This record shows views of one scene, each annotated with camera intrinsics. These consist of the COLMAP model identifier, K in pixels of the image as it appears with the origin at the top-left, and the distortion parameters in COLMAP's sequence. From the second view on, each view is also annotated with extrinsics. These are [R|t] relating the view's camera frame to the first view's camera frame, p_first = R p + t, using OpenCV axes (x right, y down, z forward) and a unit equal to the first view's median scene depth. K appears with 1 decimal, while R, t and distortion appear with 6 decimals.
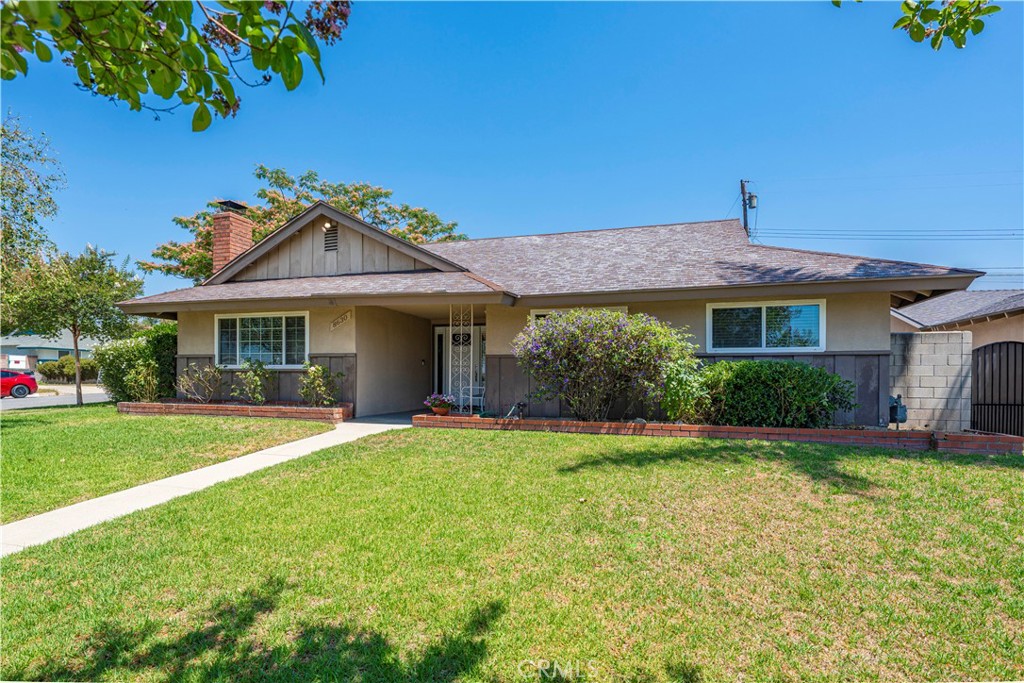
lens RADIAL K [[483.1, 0, 512.6], [0, 483.1, 365.8], [0, 0, 1]] dist [0.002961, -0.000384]
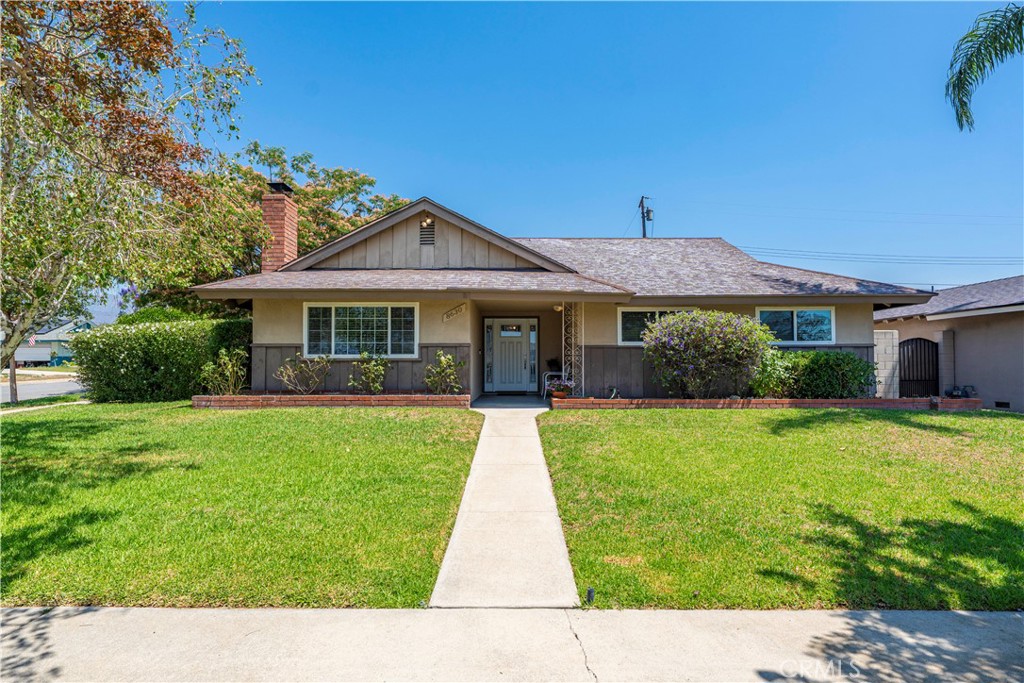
lens RADIAL K [[477.2, 0, 512.0], [0, 477.2, 341.5], [0, 0, 1]] dist [-0.001384, -0.000546]
pose [[0.956927, 0.005944, 0.290269, -0.523695], [0.001496, 0.999676, -0.025402, -0.003219], [-0.290326, 0.024742, 0.956608, -0.034143]]
